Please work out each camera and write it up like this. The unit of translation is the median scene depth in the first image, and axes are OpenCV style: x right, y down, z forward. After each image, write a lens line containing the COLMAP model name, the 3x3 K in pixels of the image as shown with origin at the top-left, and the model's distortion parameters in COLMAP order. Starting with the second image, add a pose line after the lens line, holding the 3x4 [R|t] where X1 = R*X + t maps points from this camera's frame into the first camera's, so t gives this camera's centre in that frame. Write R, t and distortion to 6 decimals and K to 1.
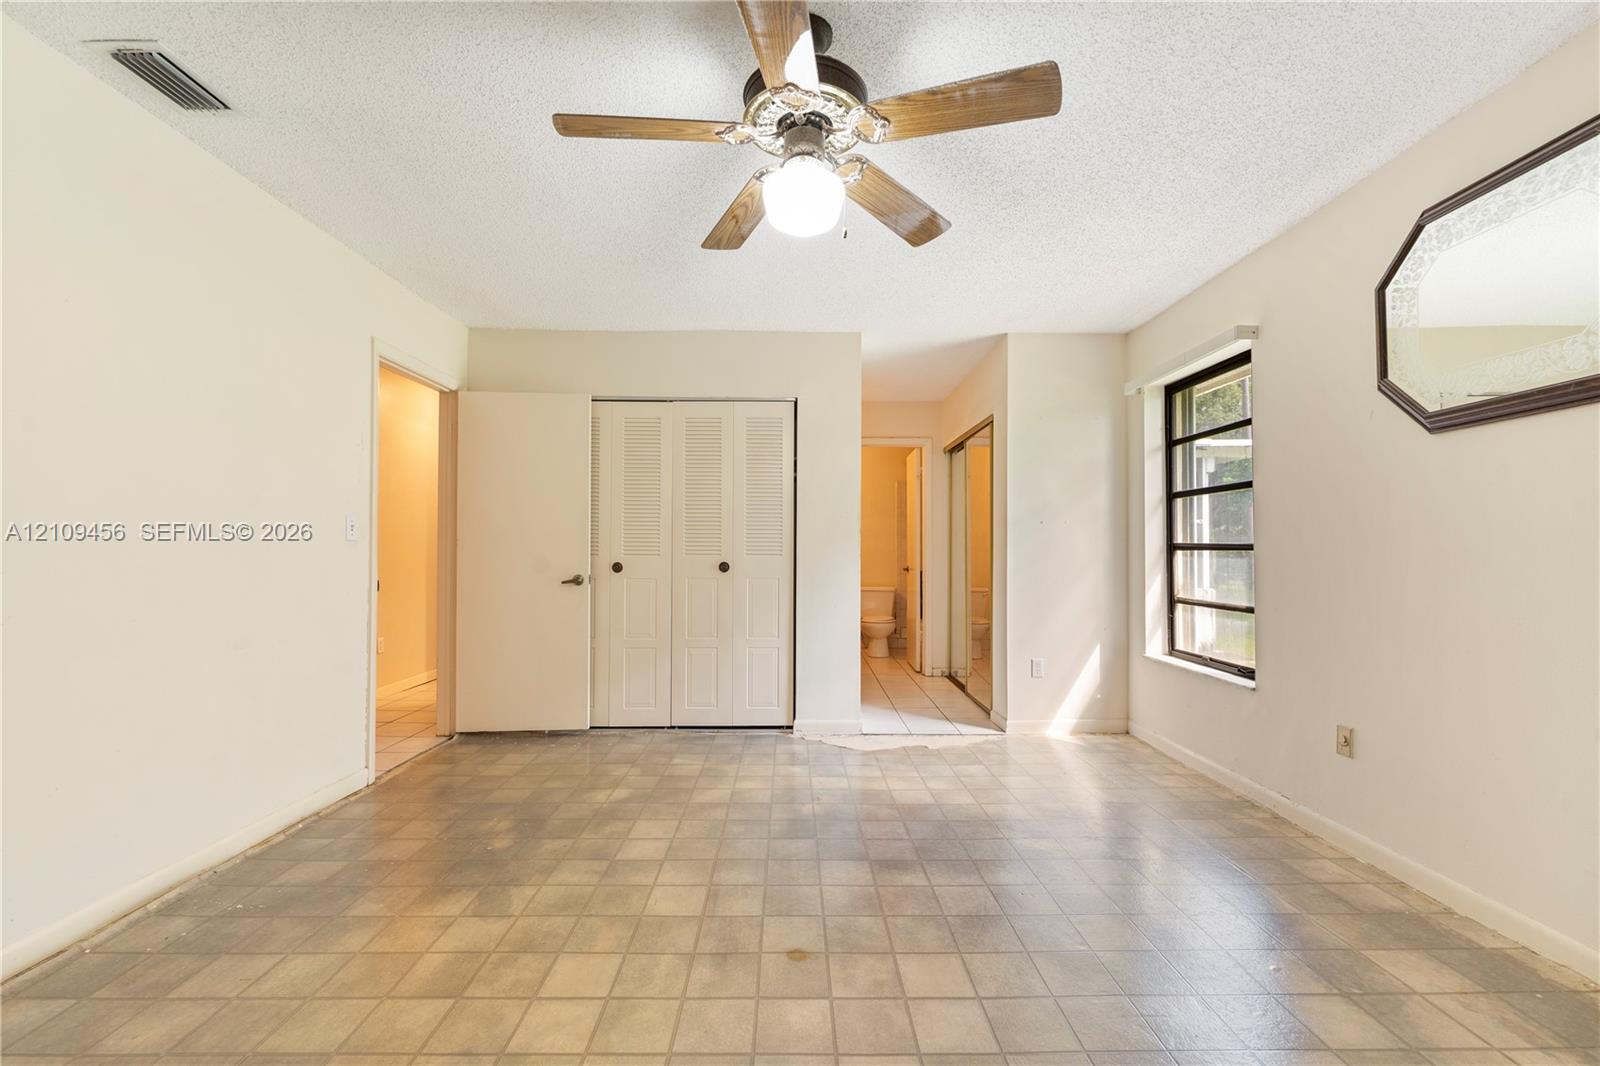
lens RADIAL K [[666.1, 0, 807.8], [0, 666.1, 543.3], [0, 0, 1]] dist [0.002377, 0.000284]
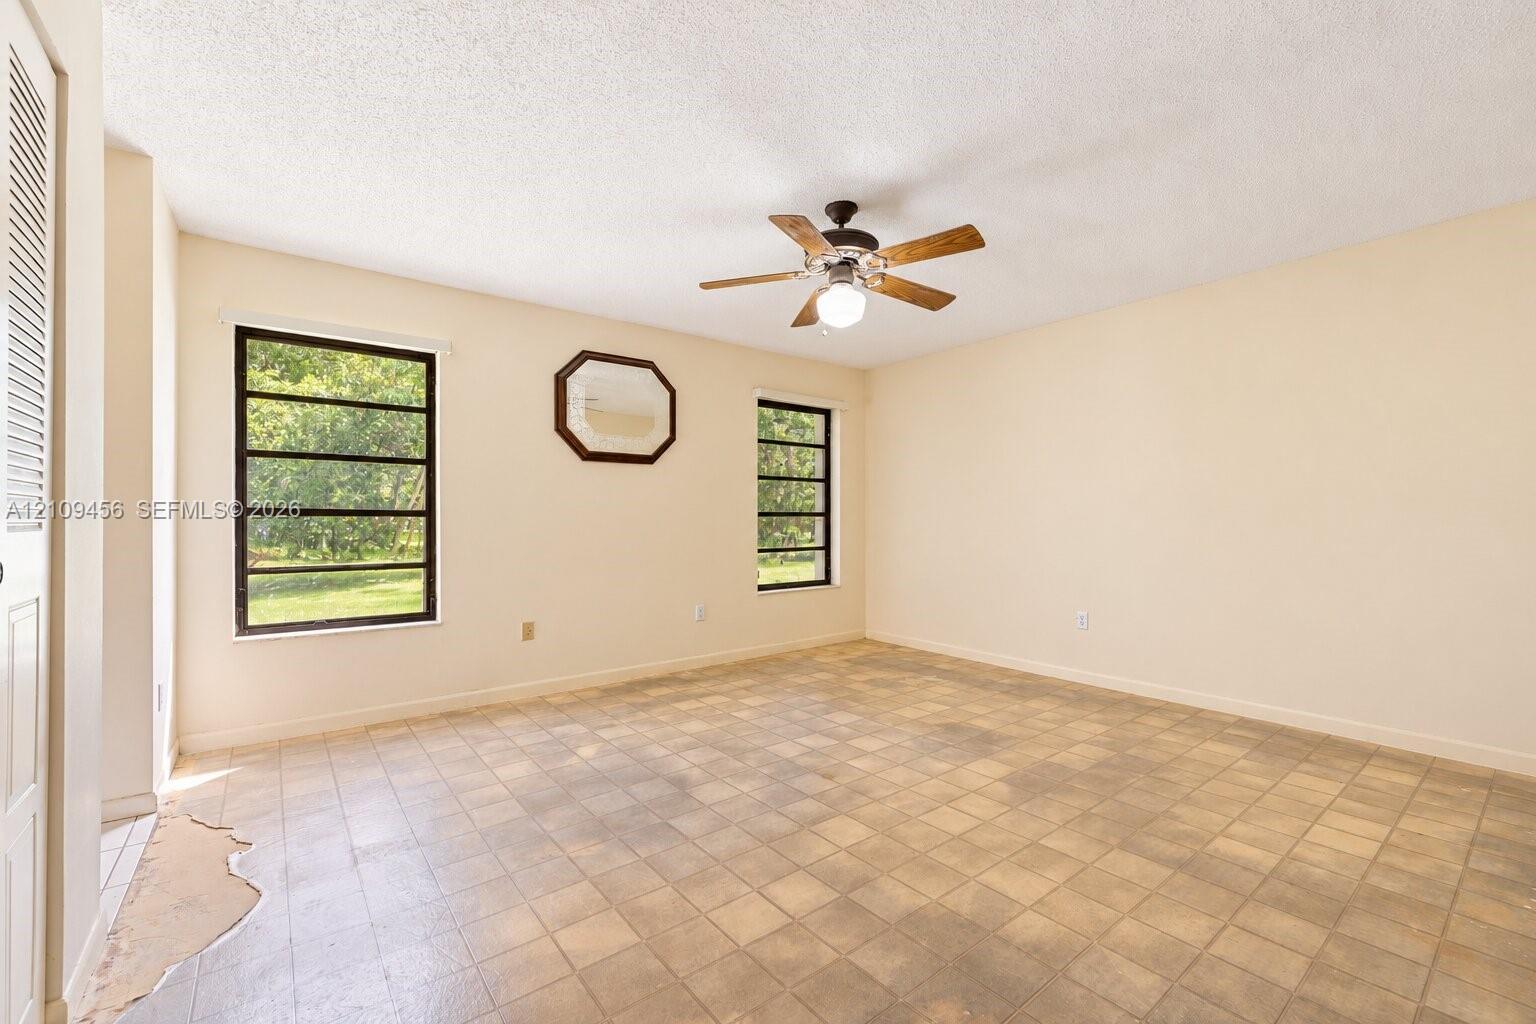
lens RADIAL K [[630.9, 0, 774.5], [0, 630.9, 514.1], [0, 0, 1]] dist [0.016352, 0.000537]
pose [[-0.607751, 0.002338, 0.794124, -0.960534], [-0.011878, 0.999857, -0.012034, 0.023318], [-0.794039, -0.016747, -0.607637, 1.730566]]
